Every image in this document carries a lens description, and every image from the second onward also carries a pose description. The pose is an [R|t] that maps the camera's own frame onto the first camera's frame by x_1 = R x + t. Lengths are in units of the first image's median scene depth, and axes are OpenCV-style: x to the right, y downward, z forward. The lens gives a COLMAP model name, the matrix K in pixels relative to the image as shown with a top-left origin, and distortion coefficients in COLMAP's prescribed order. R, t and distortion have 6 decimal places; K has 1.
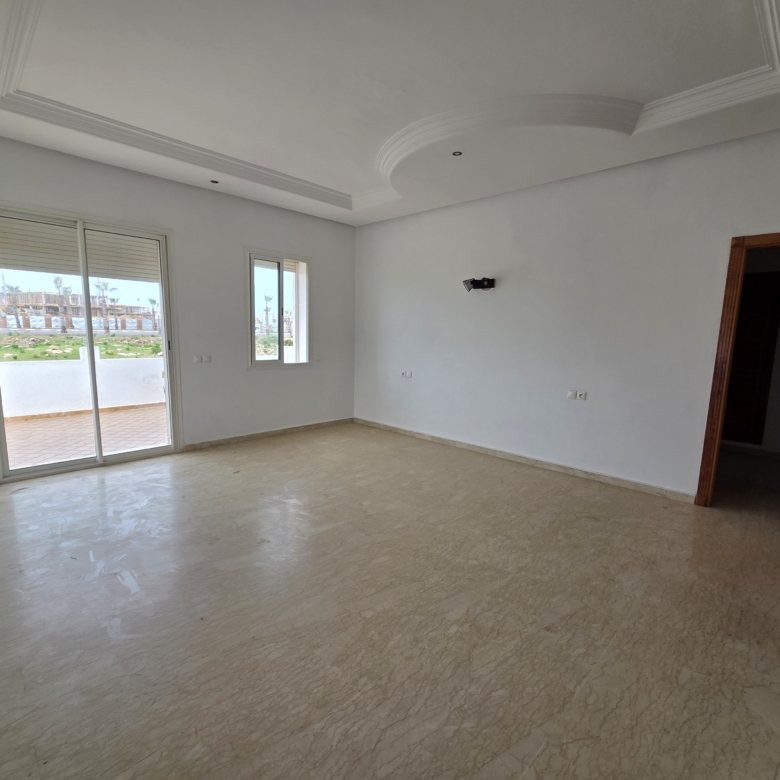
lens RADIAL K [[422.9, 0, 393.6], [0, 422.9, 391.4], [0, 0, 1]] dist [0.001710, -0.000076]
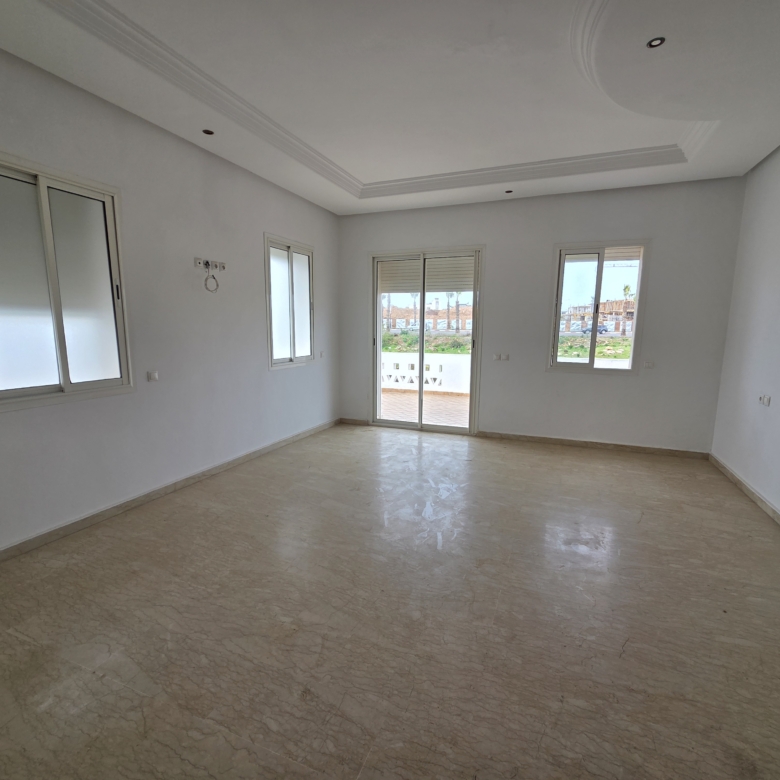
lens RADIAL K [[422.9, 0, 393.0], [0, 422.9, 389.6], [0, 0, 1]] dist [0.001710, -0.000076]
pose [[0.386387, 0.117236, -0.914856, 0.524900], [-0.126600, 0.989242, 0.073299, -0.044391], [0.913607, 0.087499, 0.397072, 0.370028]]
